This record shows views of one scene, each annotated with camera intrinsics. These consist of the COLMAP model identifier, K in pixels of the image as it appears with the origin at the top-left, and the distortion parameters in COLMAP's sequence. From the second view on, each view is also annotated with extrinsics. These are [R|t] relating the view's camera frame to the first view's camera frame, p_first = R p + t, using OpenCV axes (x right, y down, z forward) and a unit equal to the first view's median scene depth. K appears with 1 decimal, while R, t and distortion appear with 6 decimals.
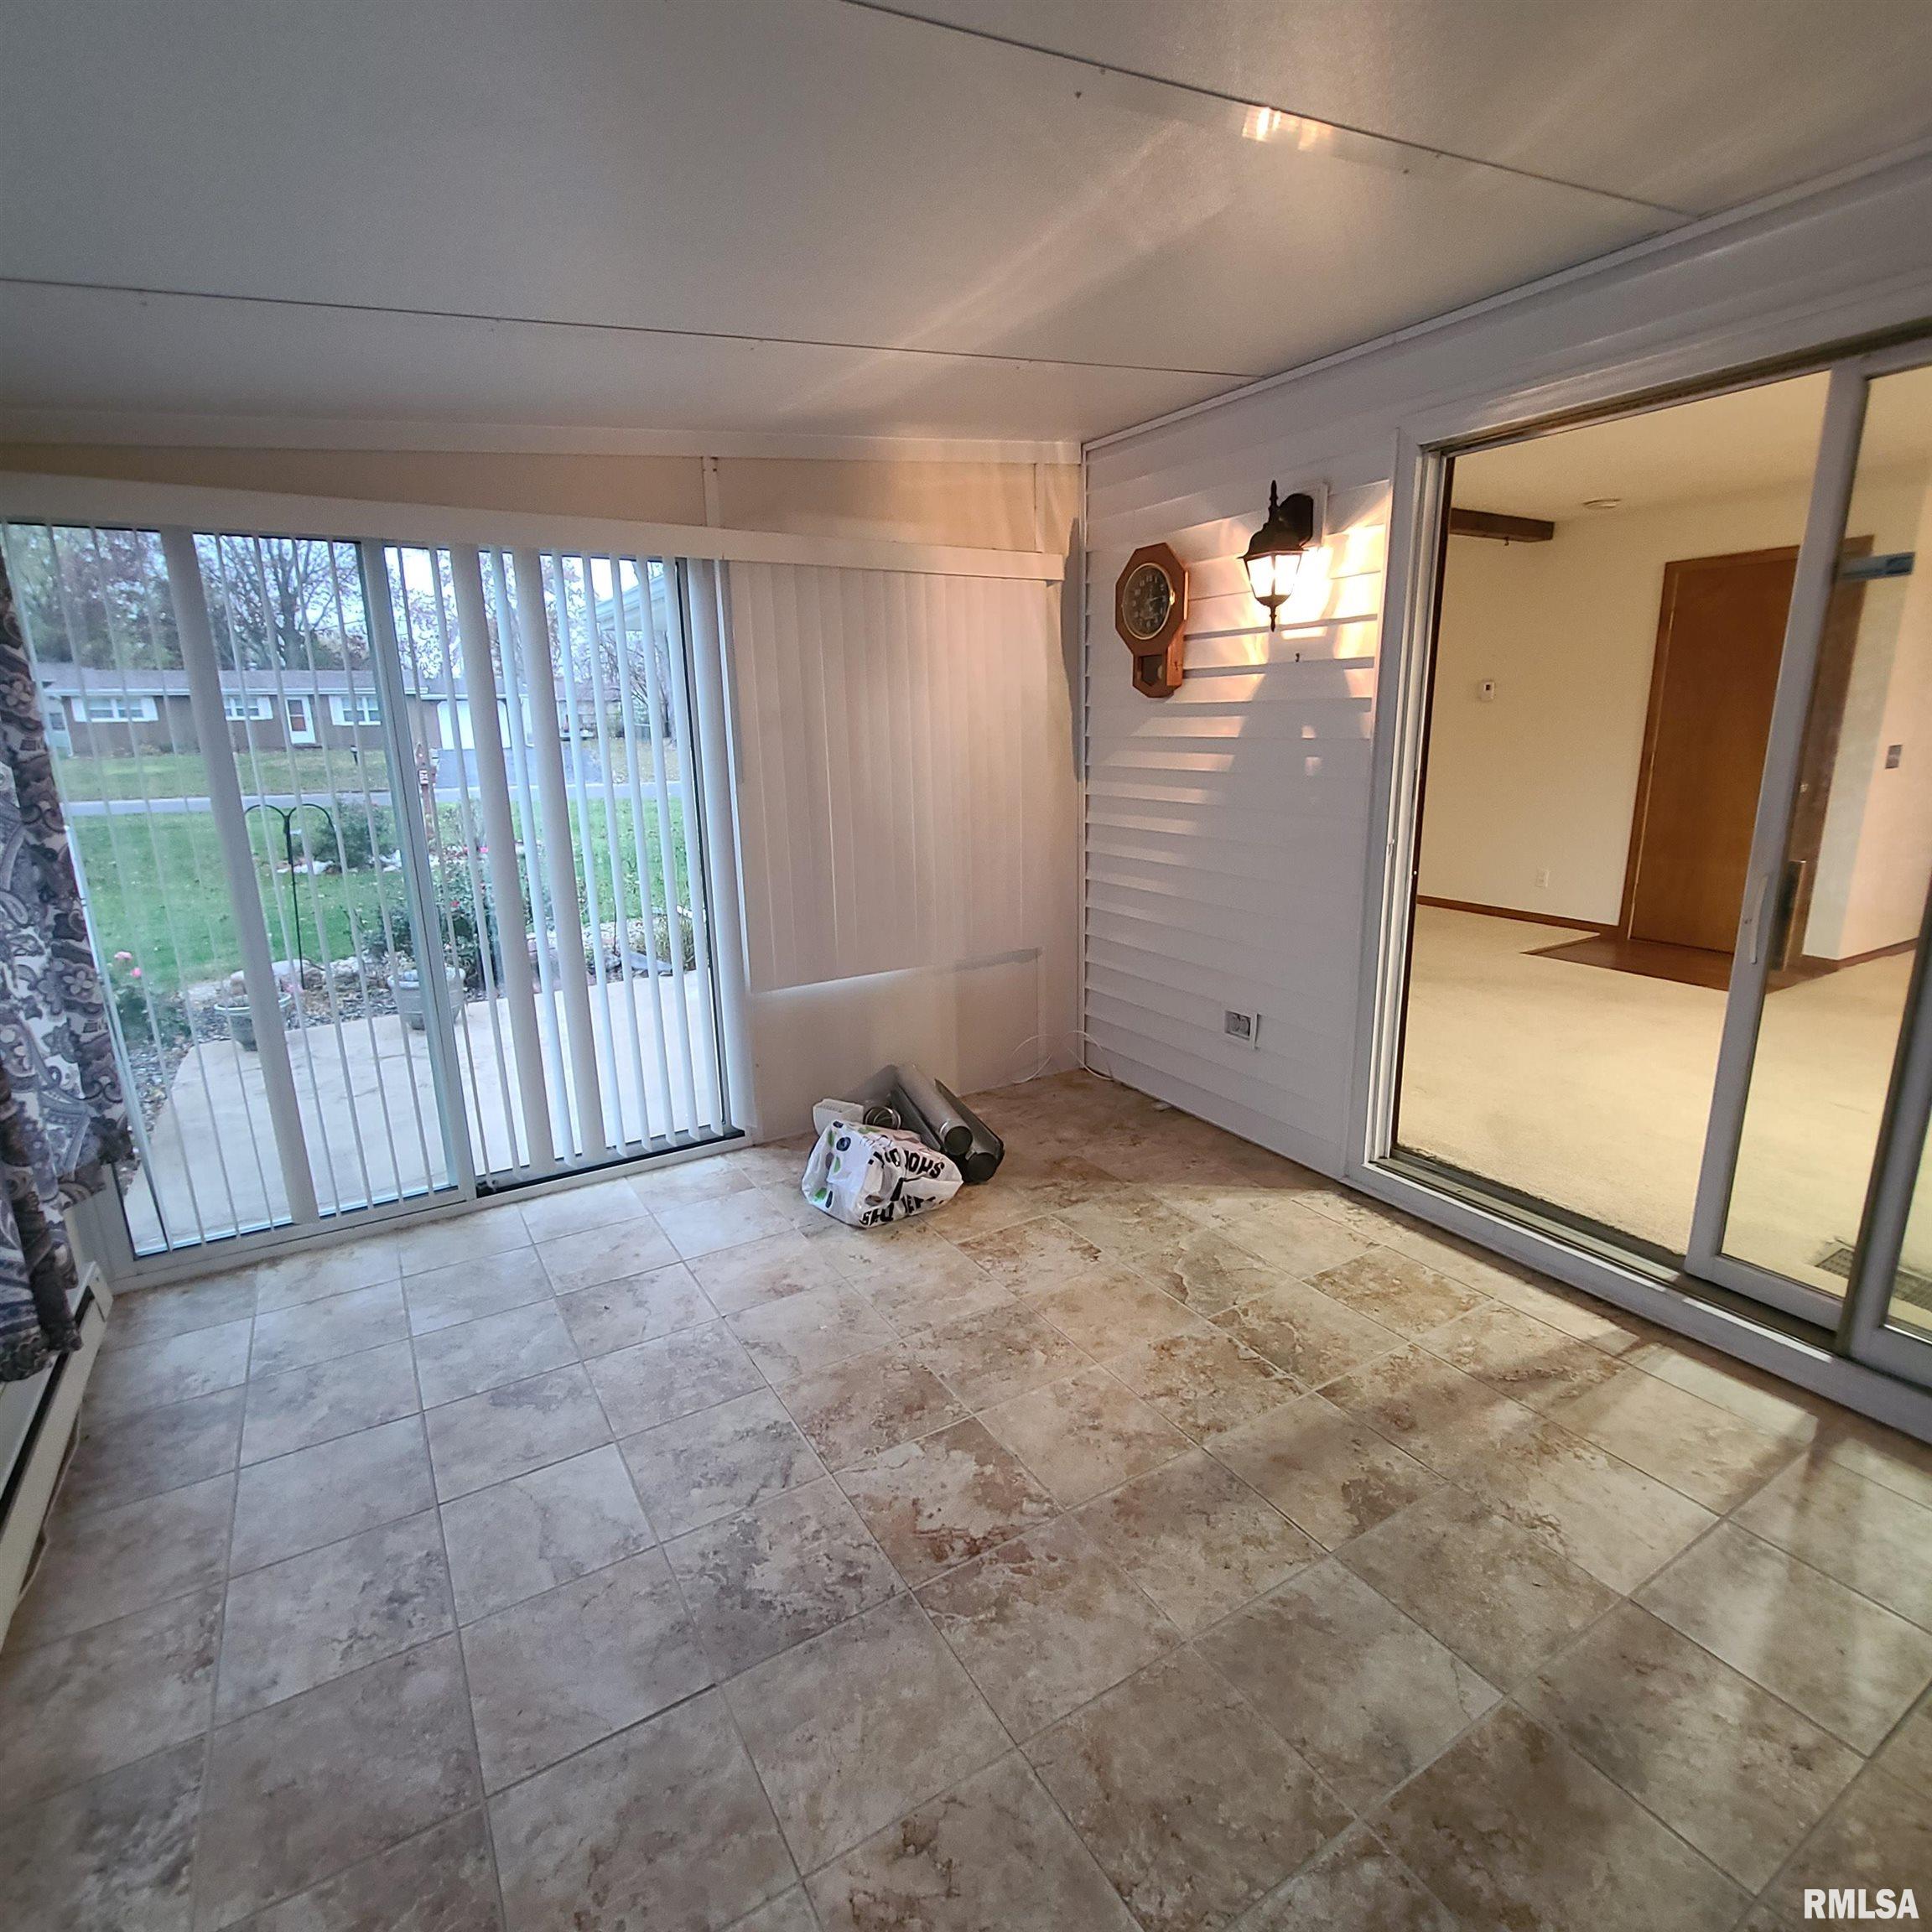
lens RADIAL K [[1044.6, 0, 984.3], [0, 1044.6, 969.5], [0, 0, 1]] dist [0.001018, -0.001152]
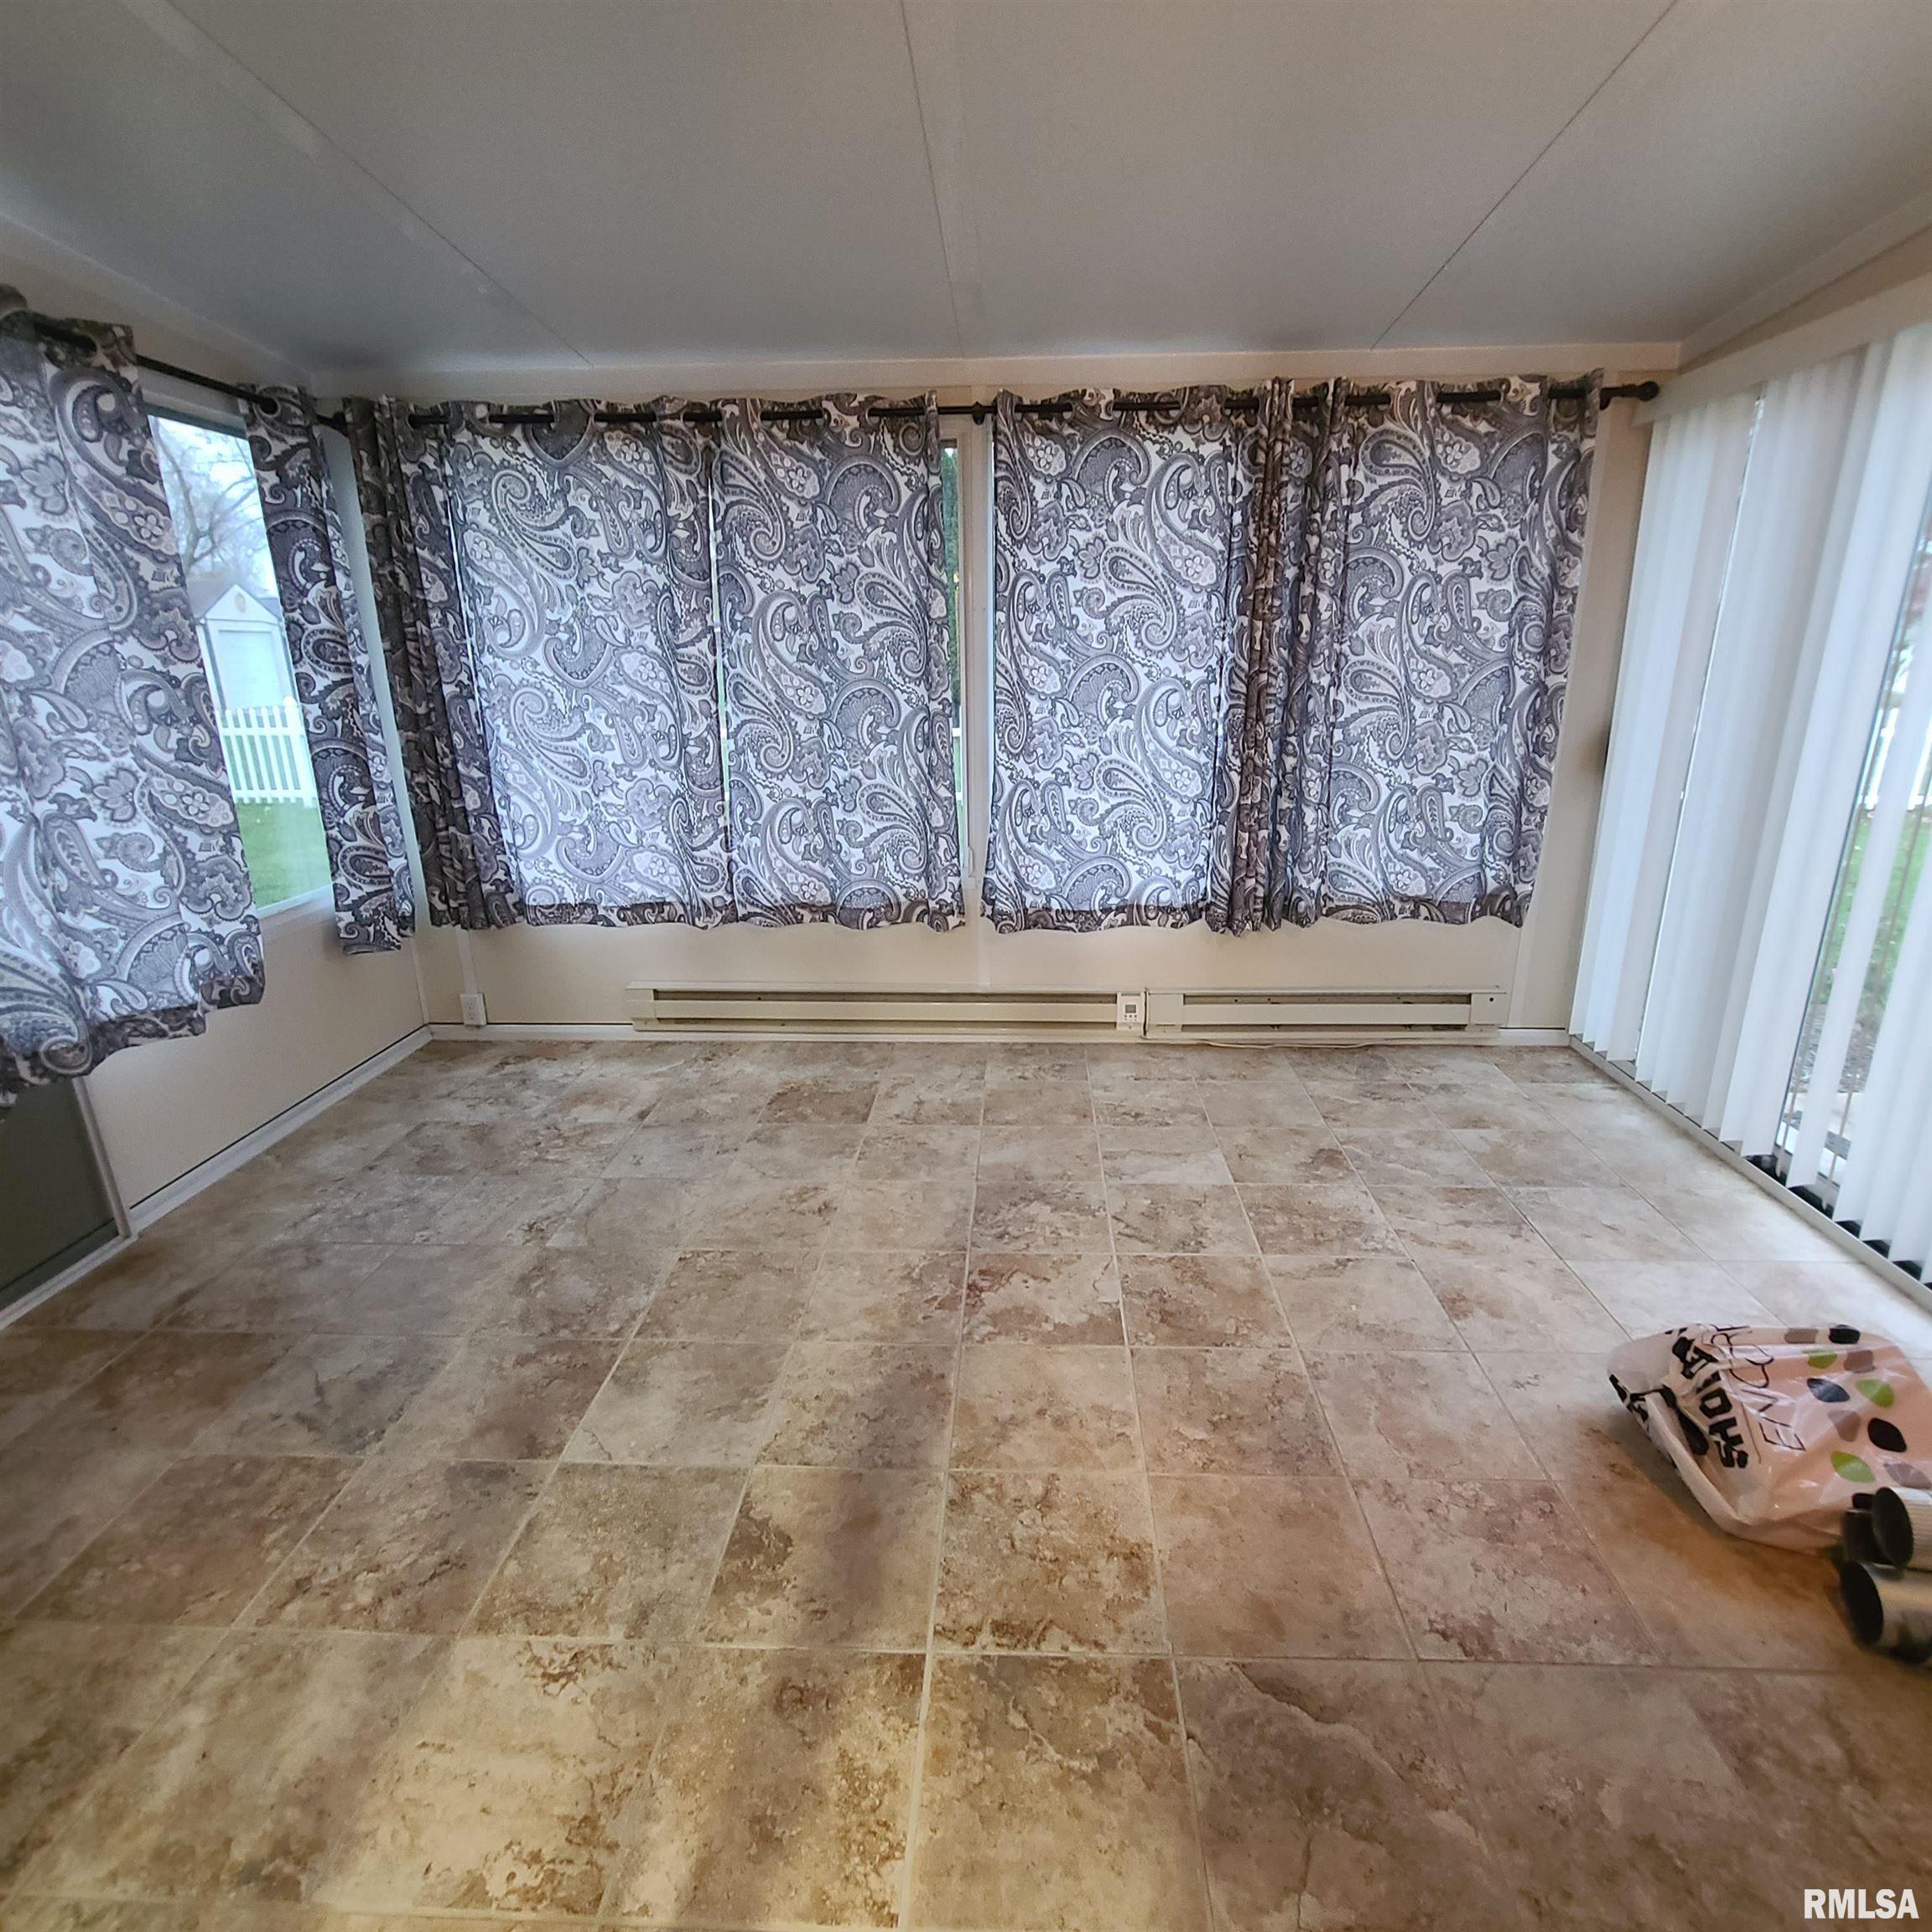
lens RADIAL K [[1044.6, 0, 984.3], [0, 1044.6, 969.5], [0, 0, 1]] dist [0.001018, -0.001152]
pose [[-0.559566, 0.265616, -0.785069, 0.747977], [-0.178063, 0.886602, 0.426884, -0.260135], [0.809431, 0.378662, -0.448816, 1.267243]]
